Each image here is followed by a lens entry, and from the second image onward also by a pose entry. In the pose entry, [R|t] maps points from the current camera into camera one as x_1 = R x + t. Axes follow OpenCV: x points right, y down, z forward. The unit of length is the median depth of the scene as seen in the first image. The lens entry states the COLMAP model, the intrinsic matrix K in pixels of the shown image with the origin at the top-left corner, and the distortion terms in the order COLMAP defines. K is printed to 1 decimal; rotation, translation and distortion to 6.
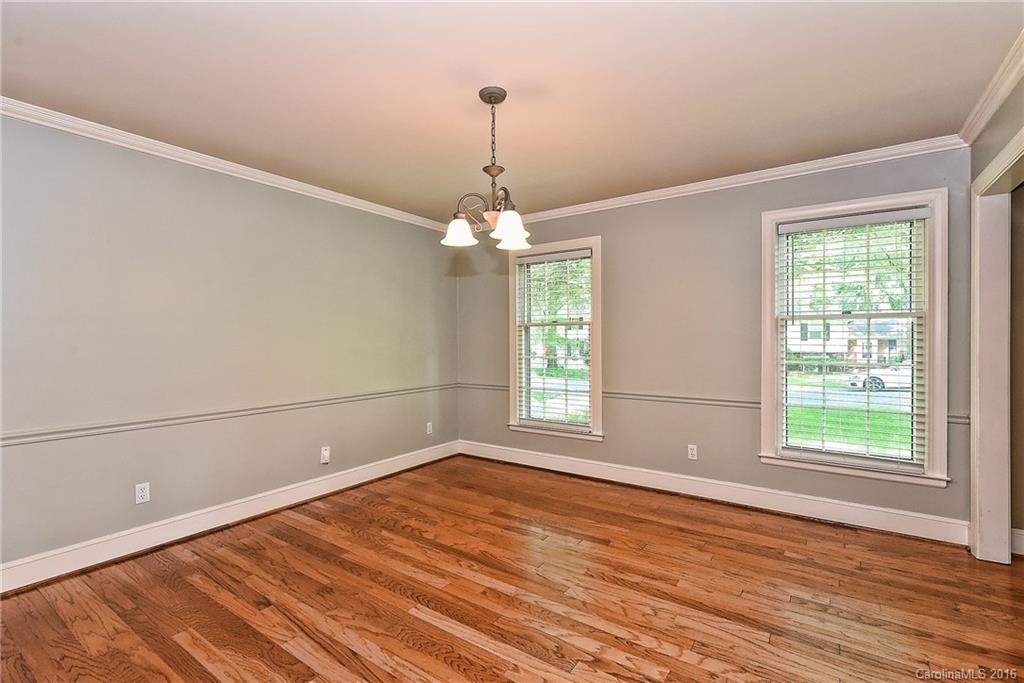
lens RADIAL K [[463.8, 0, 512.0], [0, 463.8, 341.5], [0, 0, 1]] dist [-0.000329, -0.000187]
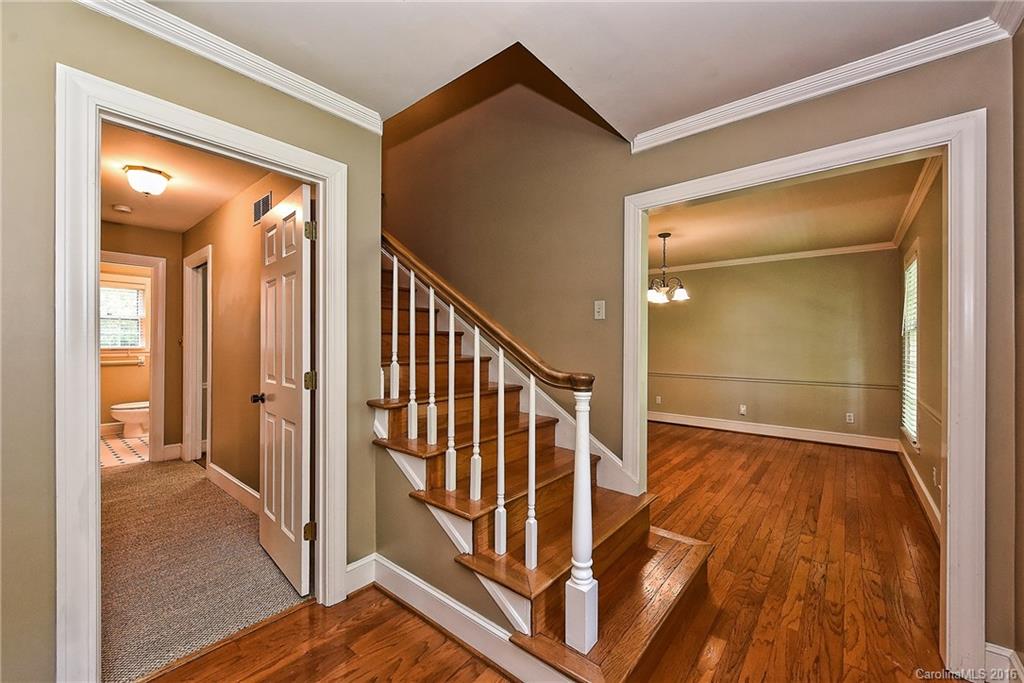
lens RADIAL K [[403.1, 0, 512.0], [0, 403.1, 341.5], [0, 0, 1]] dist [-0.000149, -0.000033]
pose [[-0.087040, 0.002876, -0.996201, 1.635520], [-0.007683, 0.999964, 0.003558, -0.014339], [0.996175, 0.007963, -0.087015, 0.368021]]
